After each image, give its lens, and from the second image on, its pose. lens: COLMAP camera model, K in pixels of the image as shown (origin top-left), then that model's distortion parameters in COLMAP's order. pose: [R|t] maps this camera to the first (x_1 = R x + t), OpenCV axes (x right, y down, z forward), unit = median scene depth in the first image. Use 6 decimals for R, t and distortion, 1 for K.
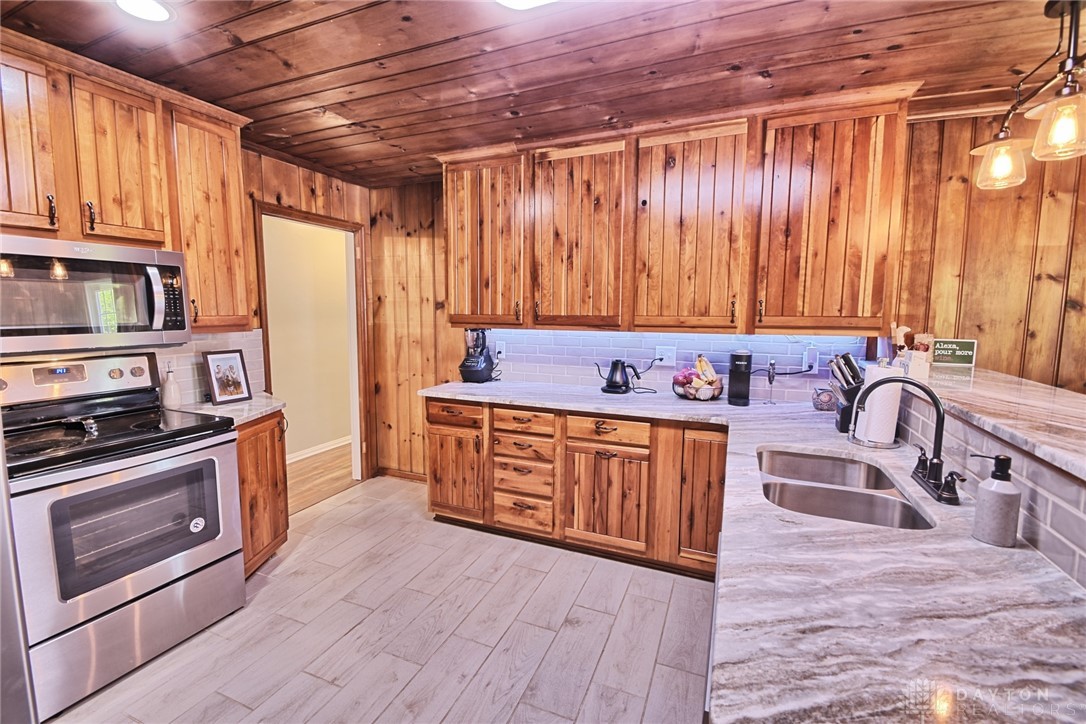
lens RADIAL K [[481.5, 0, 531.3], [0, 481.5, 363.7], [0, 0, 1]] dist [-0.004620, -0.006467]
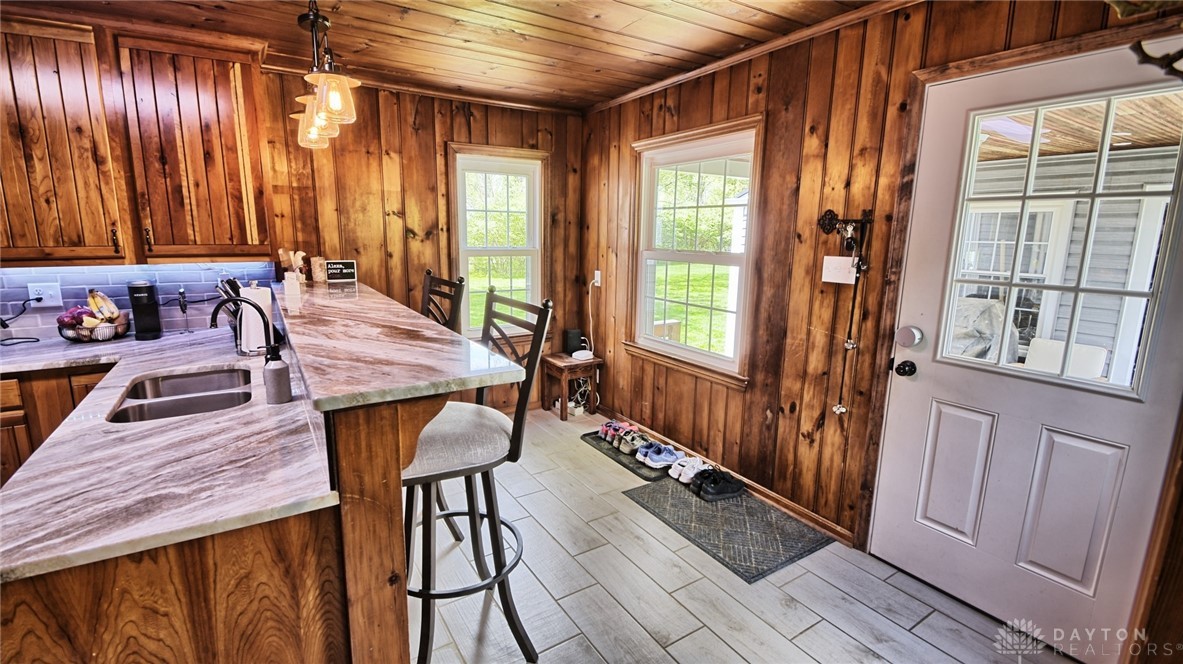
lens RADIAL K [[510.7, 0, 591.7], [0, 510.7, 338.4], [0, 0, 1]] dist [-0.027374, -0.002463]
pose [[0.543090, -0.162287, 0.823842, 0.105886], [0.078540, 0.986661, 0.142585, 0.013430], [-0.835993, -0.012732, 0.548592, -0.304529]]
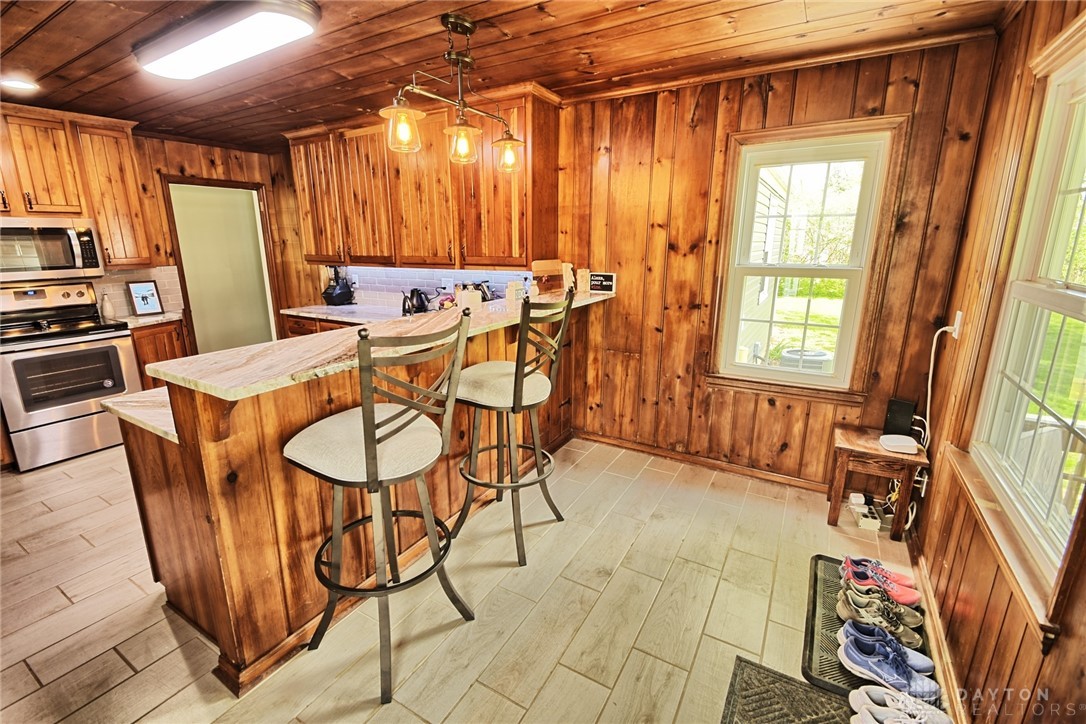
lens RADIAL K [[481.5, 0, 520.1], [0, 481.5, 365.9], [0, 0, 1]] dist [-0.004620, -0.006467]
pose [[0.990379, 0.027107, -0.135700, 0.857115], [-0.007572, 0.989773, 0.142452, 0.015610], [0.138174, -0.140054, 0.980455, -0.405762]]
